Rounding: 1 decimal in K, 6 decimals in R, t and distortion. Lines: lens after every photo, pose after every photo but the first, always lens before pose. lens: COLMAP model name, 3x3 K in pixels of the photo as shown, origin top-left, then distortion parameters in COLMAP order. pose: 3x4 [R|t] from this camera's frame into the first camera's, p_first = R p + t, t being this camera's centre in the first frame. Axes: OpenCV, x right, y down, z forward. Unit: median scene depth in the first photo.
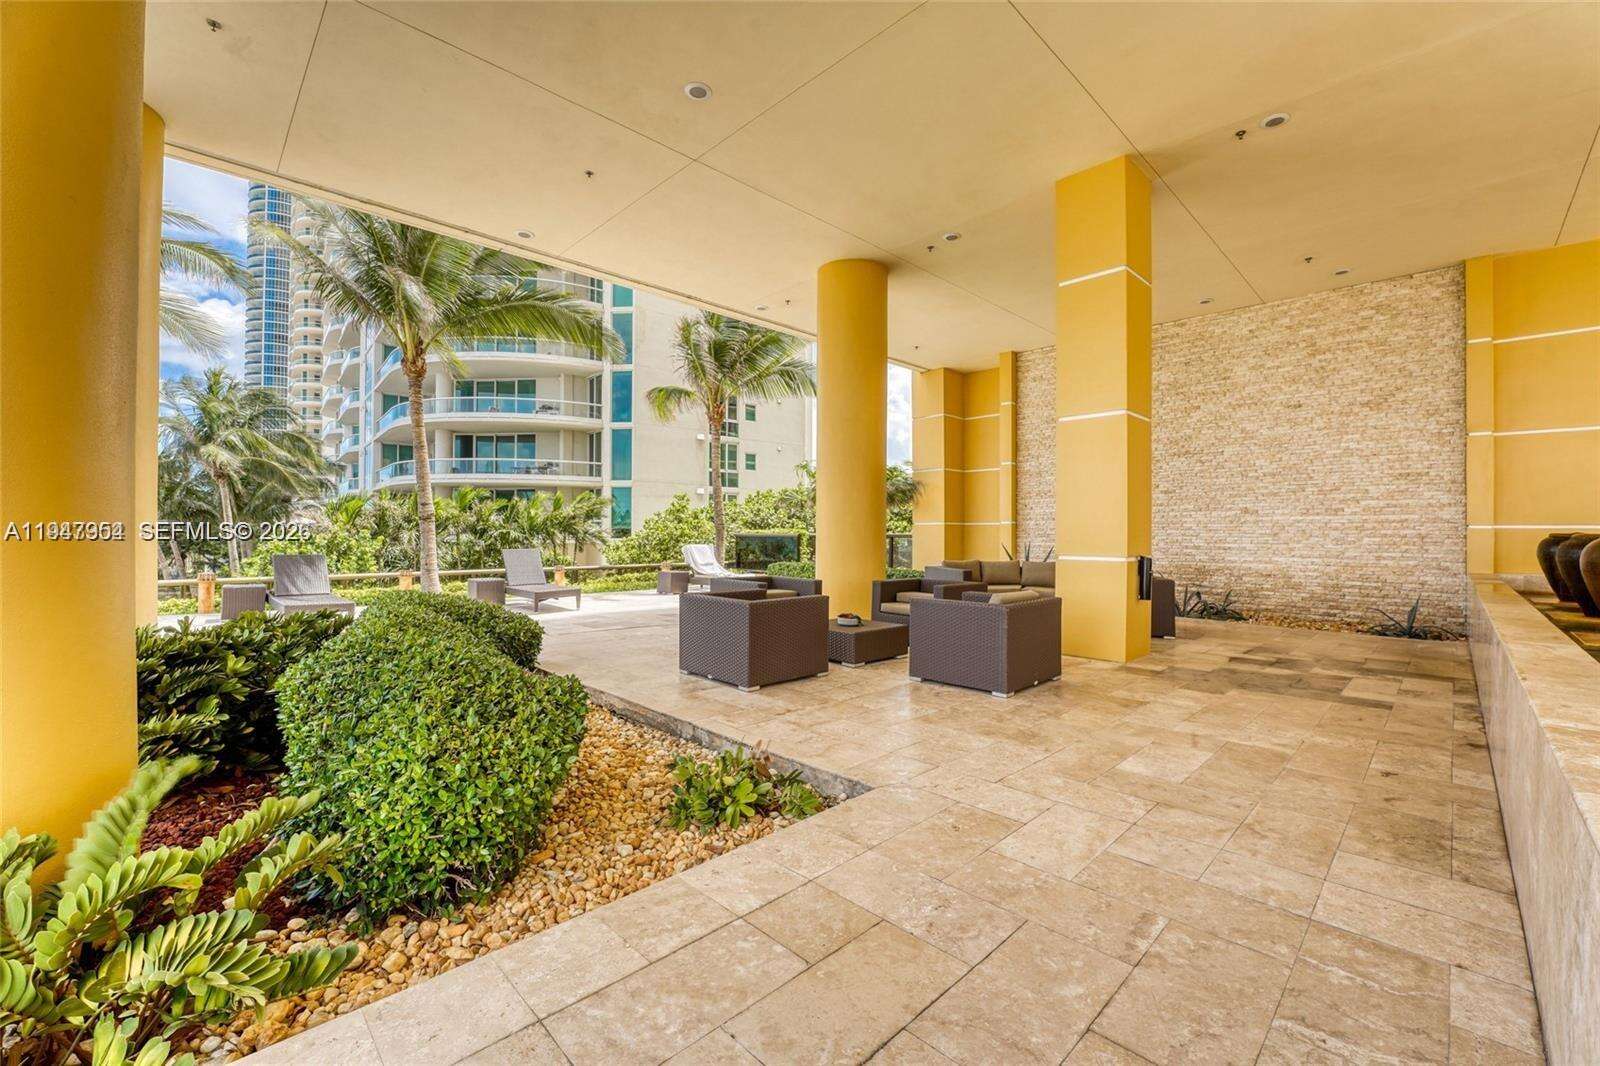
lens RADIAL K [[666.9, 0, 801.6], [0, 666.9, 529.7], [0, 0, 1]] dist [-0.001426, -0.007155]
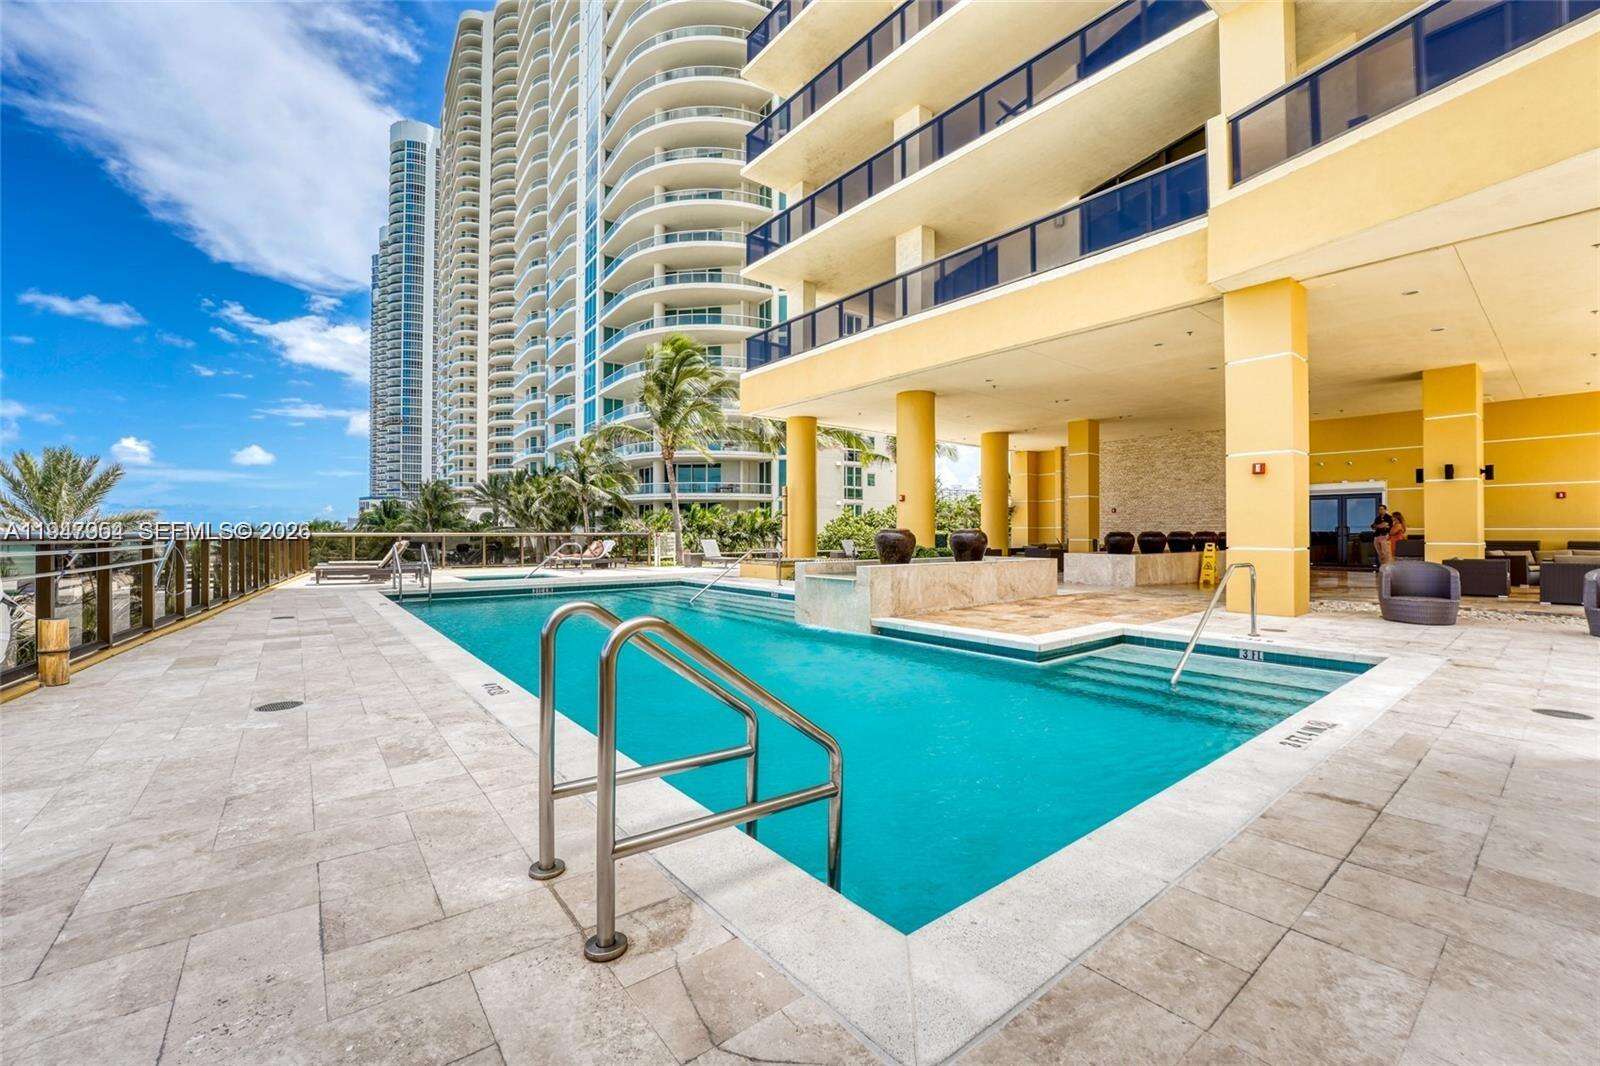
lens RADIAL K [[666.9, 0, 801.6], [0, 666.9, 529.7], [0, 0, 1]] dist [-0.001426, -0.007155]
pose [[0.994821, -0.003831, -0.101571, -0.110366], [0.003588, 0.999990, -0.002580, -0.000598], [0.101580, 0.002202, 0.994825, -0.453462]]
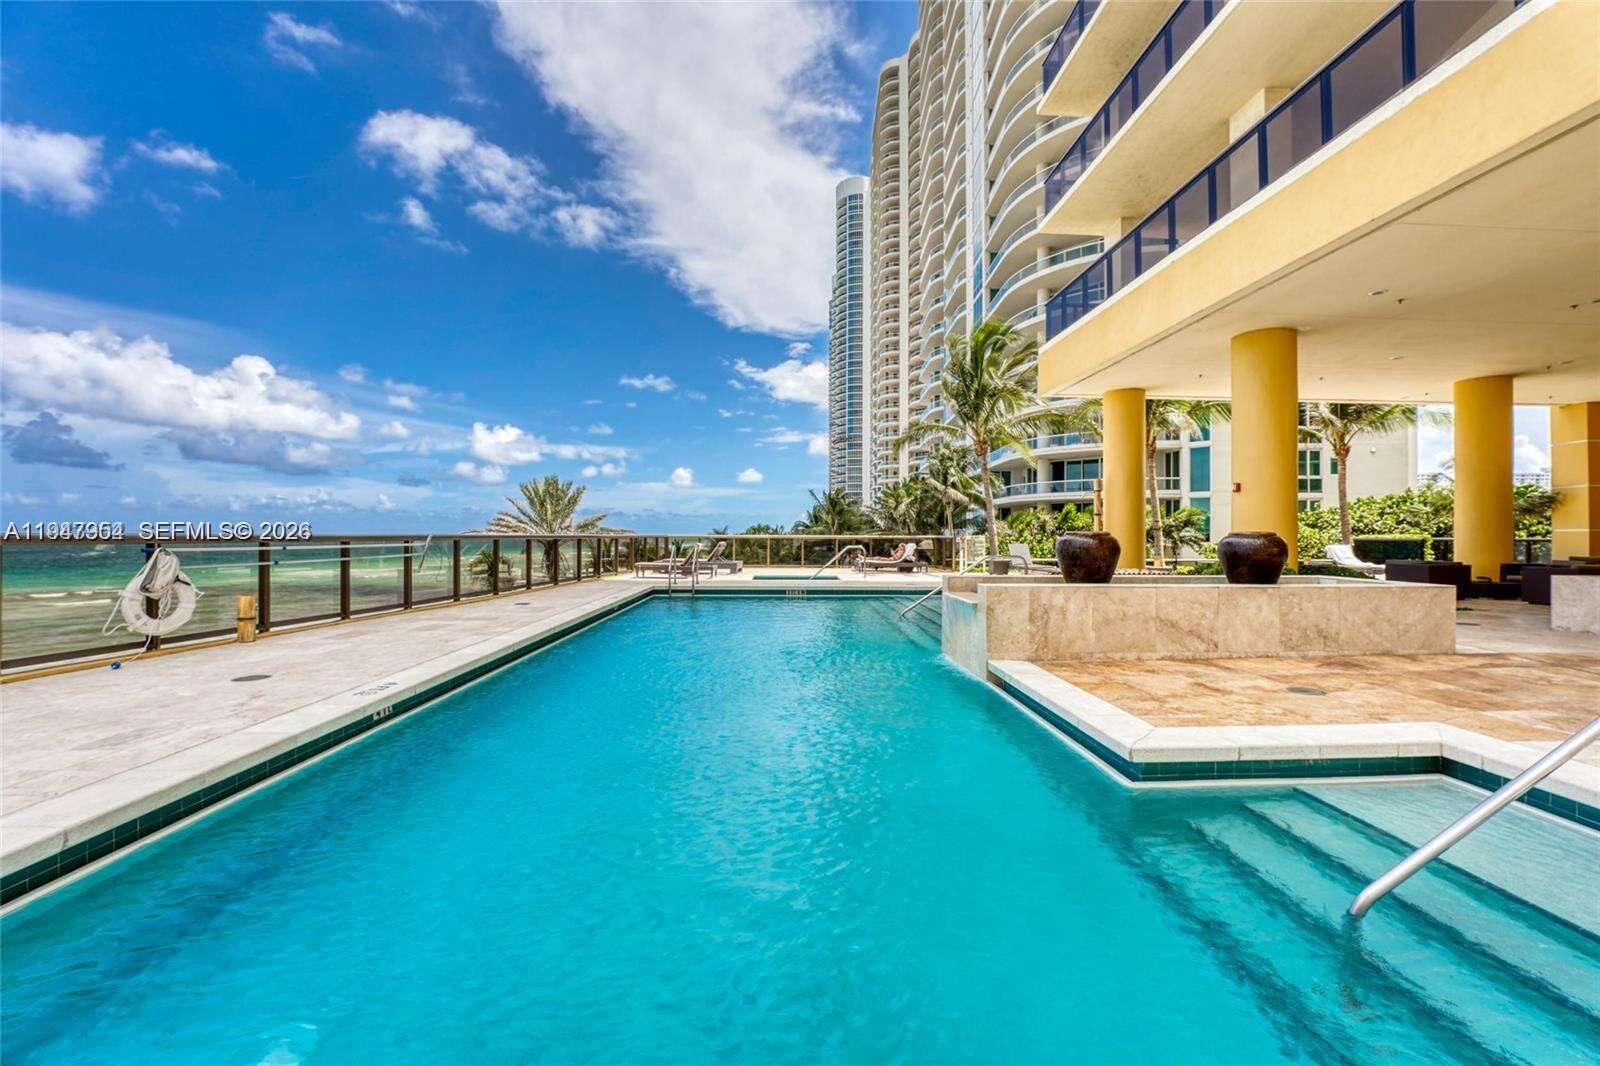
lens RADIAL K [[666.9, 0, 801.6], [0, 666.9, 529.7], [0, 0, 1]] dist [-0.001426, -0.007155]
pose [[0.748910, -0.006360, -0.662641, -0.028395], [0.001005, 0.999964, -0.008462, -0.000190], [0.662671, 0.005671, 0.748889, -0.362041]]
